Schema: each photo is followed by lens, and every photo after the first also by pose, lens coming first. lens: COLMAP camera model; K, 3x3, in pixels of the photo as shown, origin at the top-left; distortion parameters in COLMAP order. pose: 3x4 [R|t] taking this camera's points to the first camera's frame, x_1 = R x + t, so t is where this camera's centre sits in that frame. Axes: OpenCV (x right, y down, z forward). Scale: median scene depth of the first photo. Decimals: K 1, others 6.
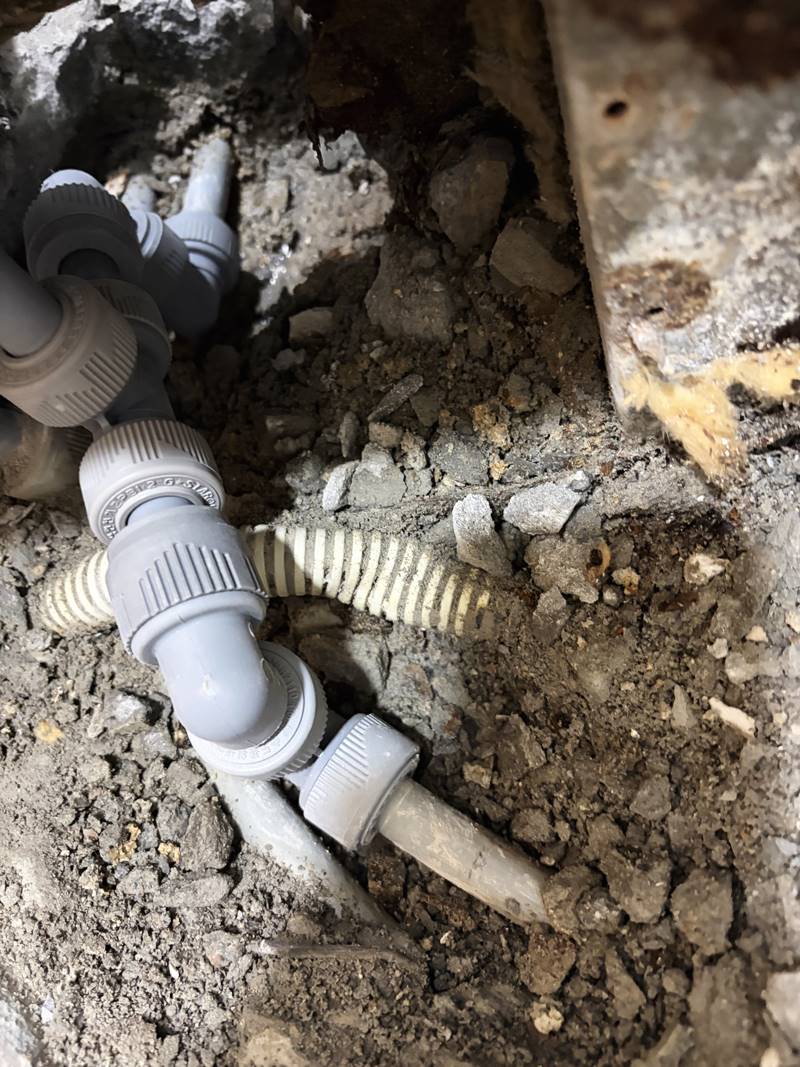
lens RADIAL K [[860.8, 0, 391.2], [0, 860.8, 554.9], [0, 0, 1]] dist [0.001243, -0.036960]
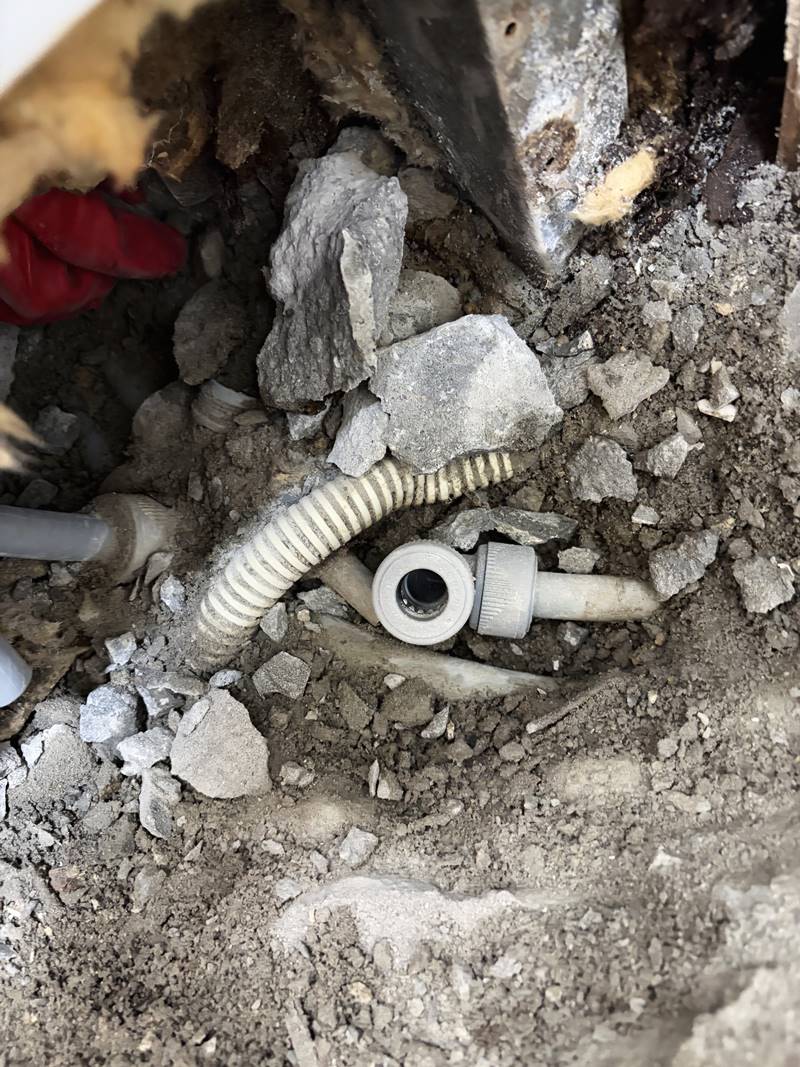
lens RADIAL K [[860.8, 0, 404.3], [0, 860.8, 556.1], [0, 0, 1]] dist [0.001243, -0.036960]
pose [[0.841019, -0.495415, 0.217374, -0.438594], [0.514995, 0.856205, -0.041145, 0.182876], [-0.165733, 0.146551, 0.975221, -0.252631]]
